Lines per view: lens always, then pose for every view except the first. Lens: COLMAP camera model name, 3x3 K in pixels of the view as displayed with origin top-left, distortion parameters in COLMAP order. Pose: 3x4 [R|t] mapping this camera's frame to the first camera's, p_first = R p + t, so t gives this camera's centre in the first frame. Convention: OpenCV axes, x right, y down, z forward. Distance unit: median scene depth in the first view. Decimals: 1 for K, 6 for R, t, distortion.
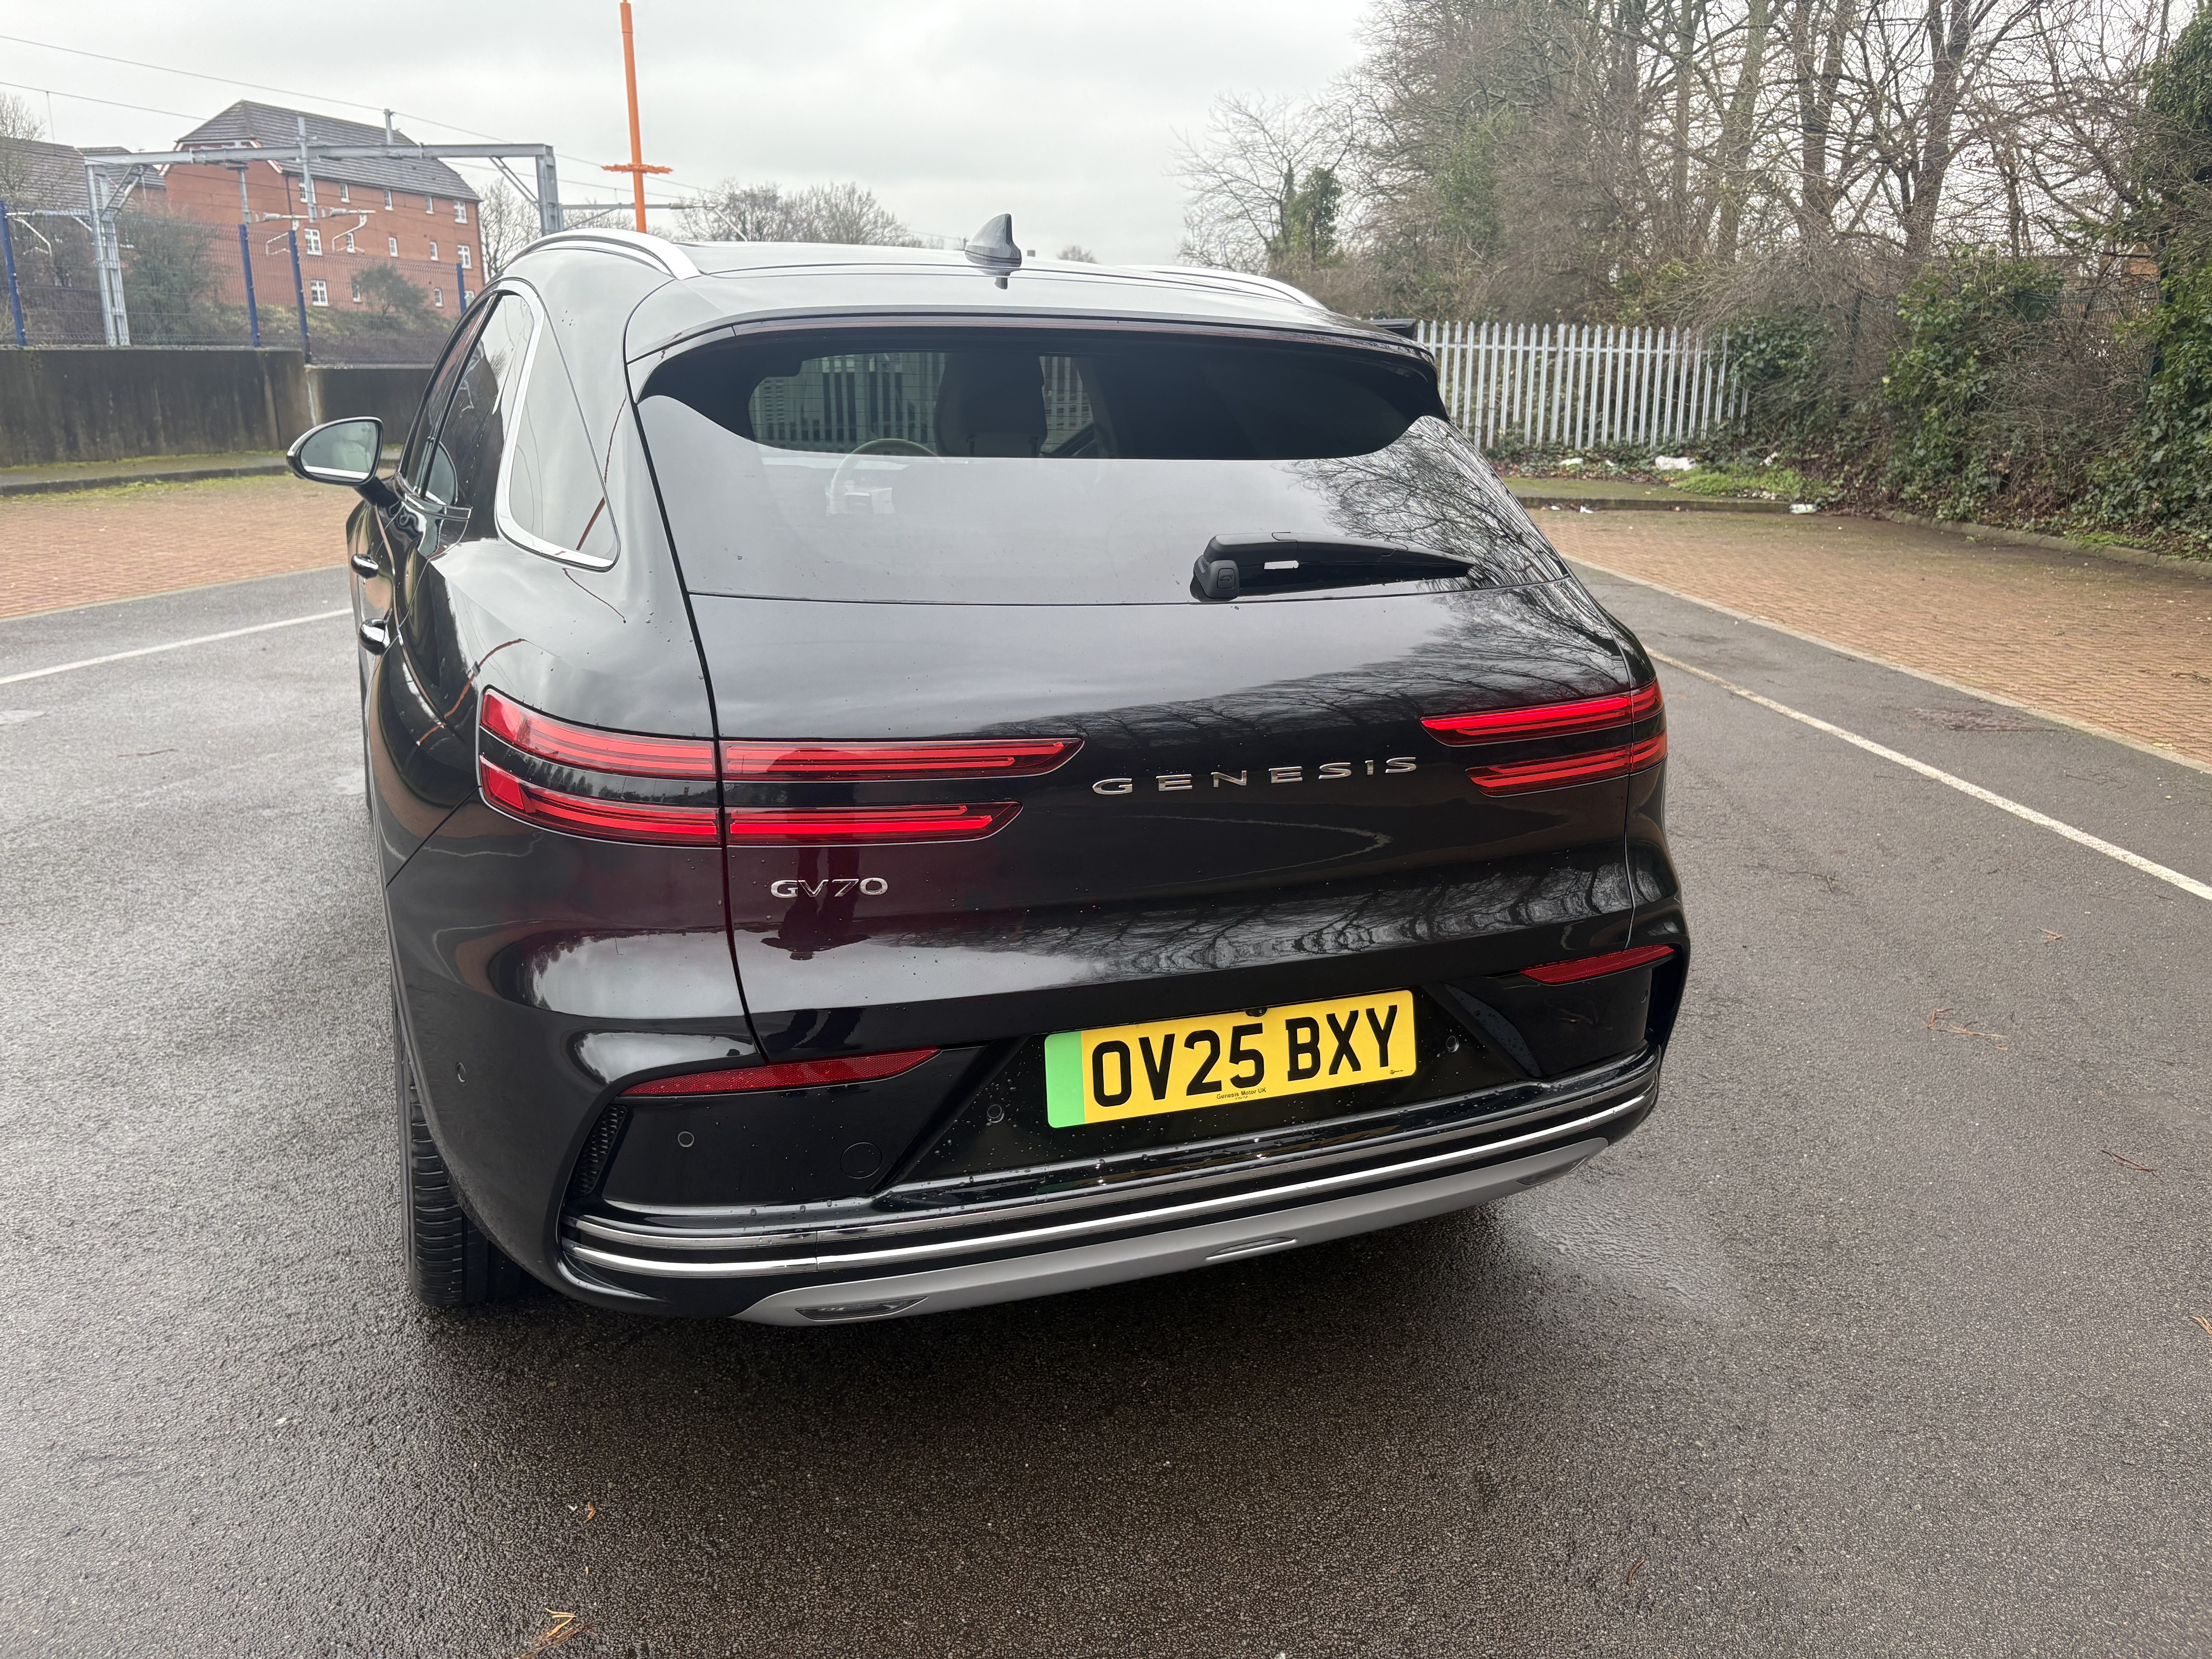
lens RADIAL K [[1706.9, 0, 1098.4], [0, 1706.9, 826.4], [0, 0, 1]] dist [0.057405, -0.016026]
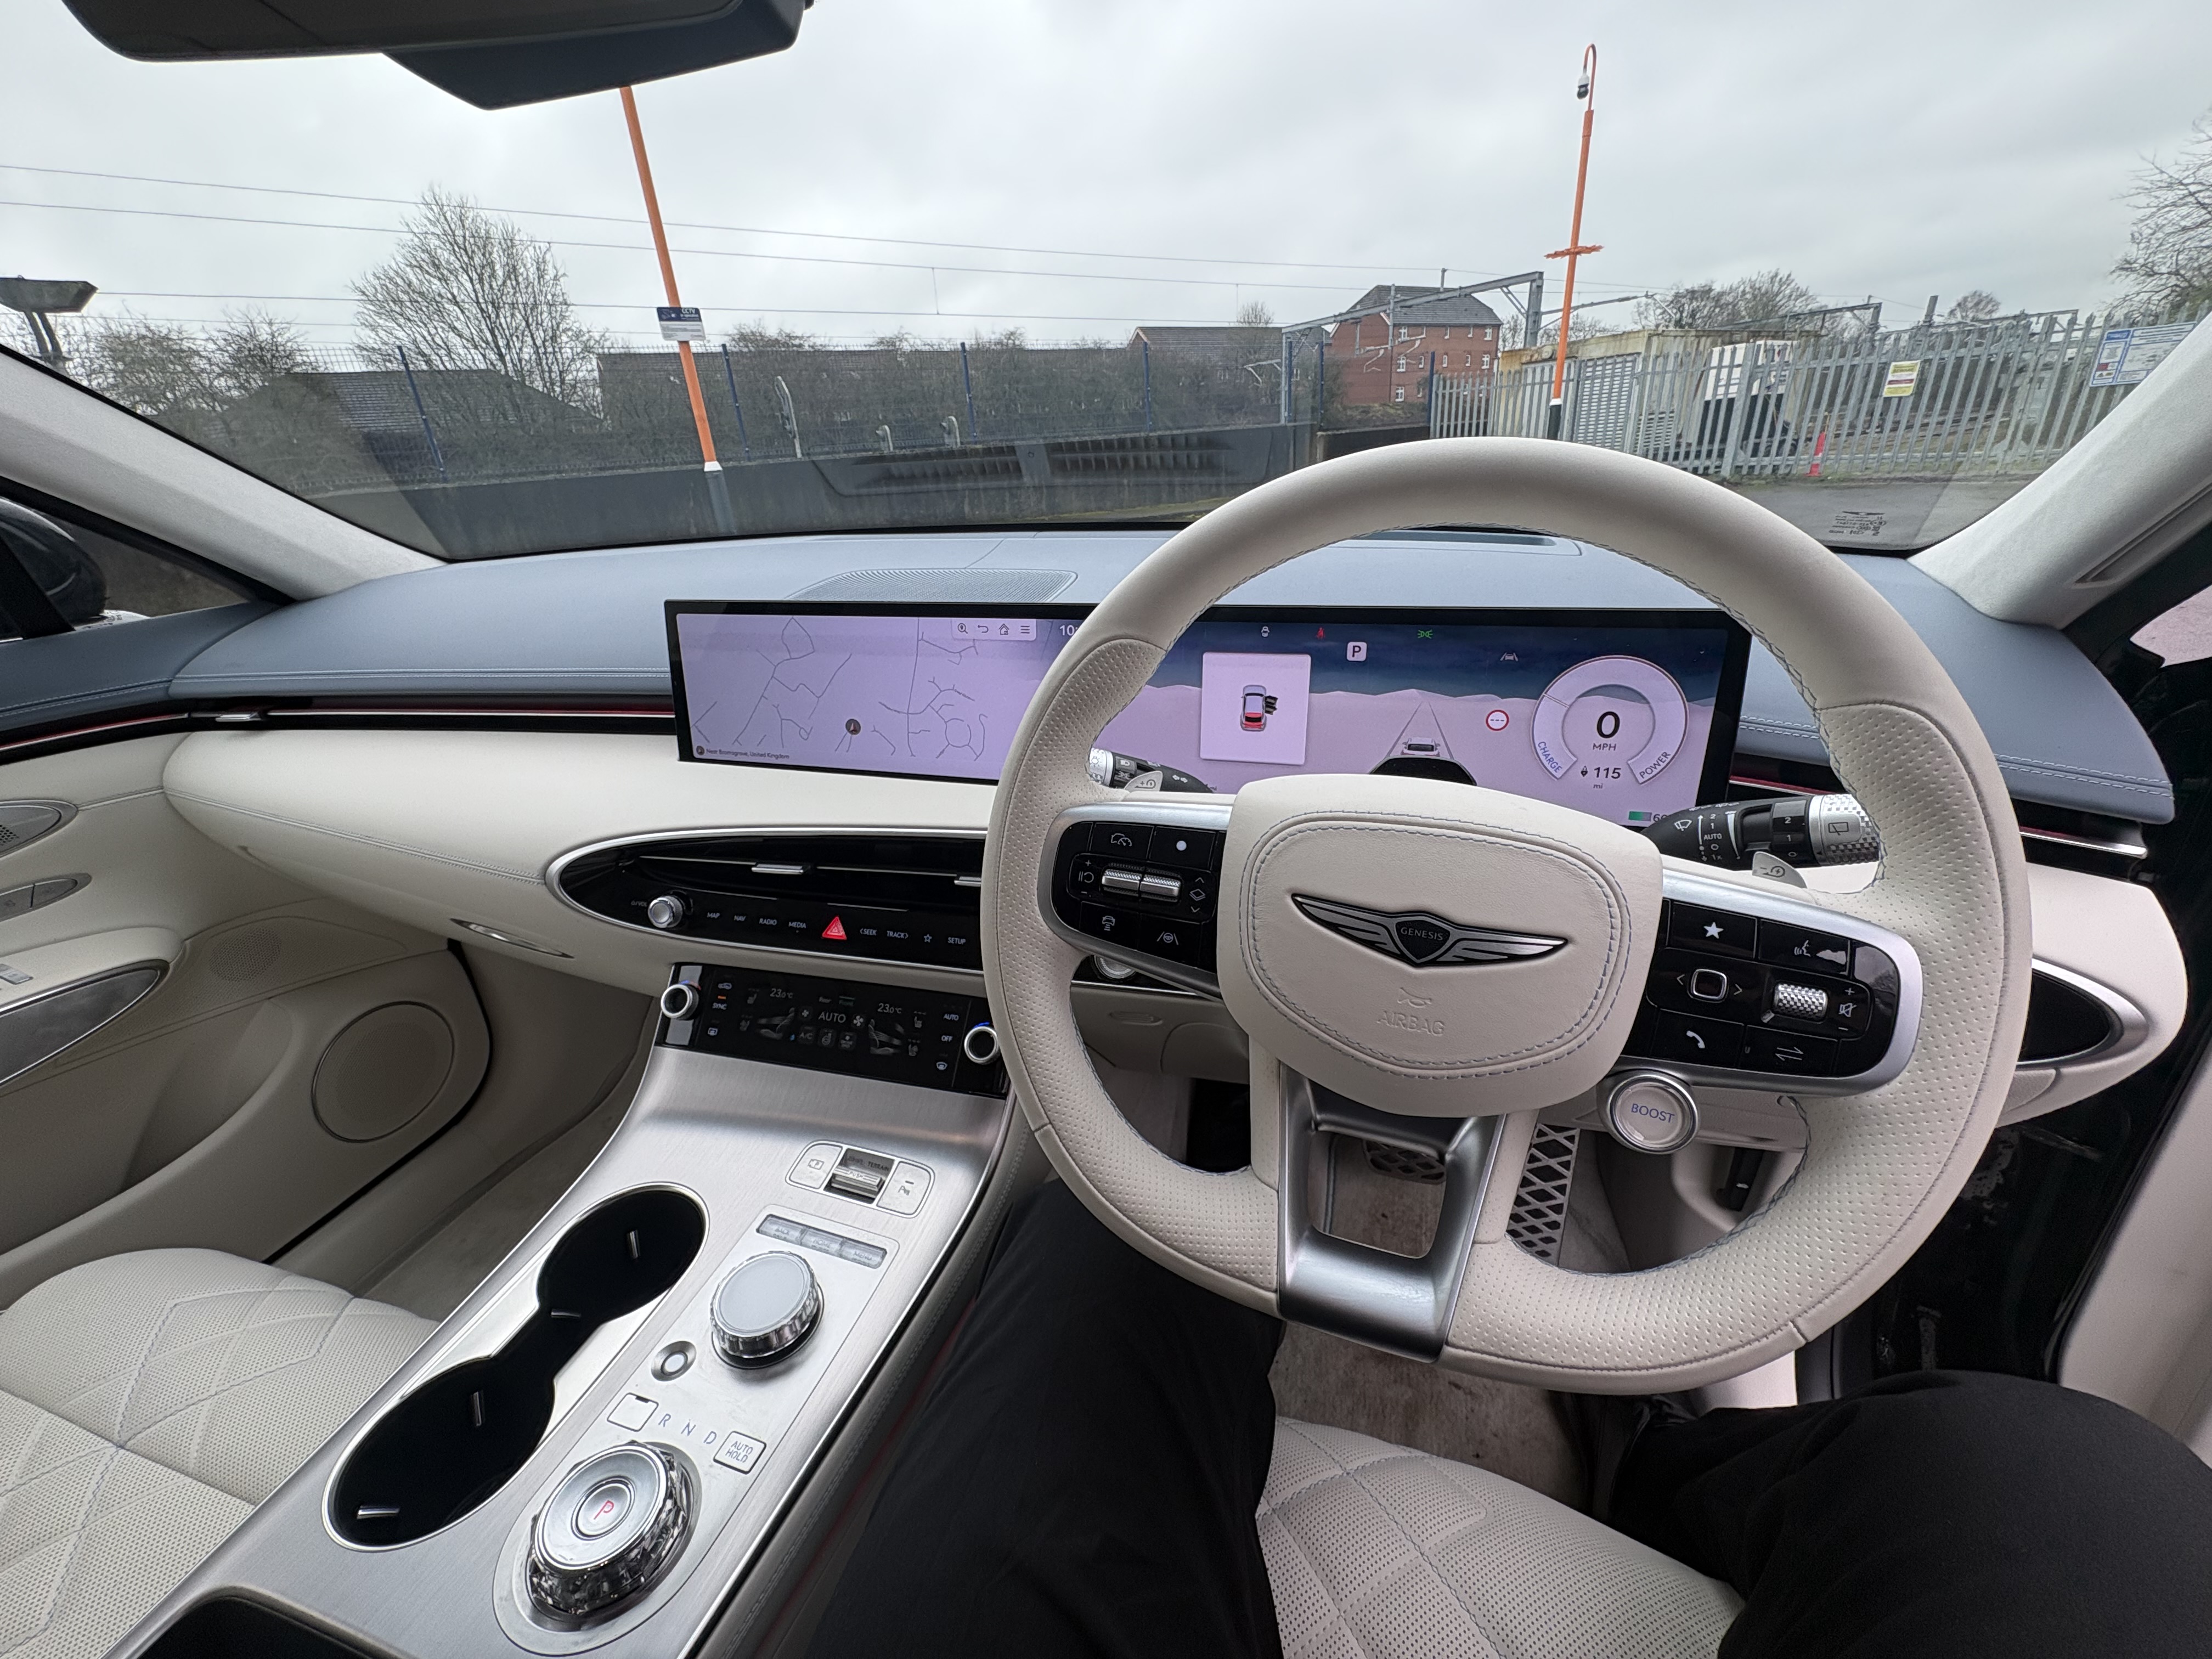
lens RADIAL K [[876.6, 0, 1110.4], [0, 876.6, 817.9], [0, 0, 1]] dist [-0.000640, -0.000288]
pose [[0.747469, 0.199181, -0.633733, -0.010457], [-0.100029, 0.976860, 0.189045, -0.023157], [0.656723, -0.077914, 0.750096, 0.106081]]
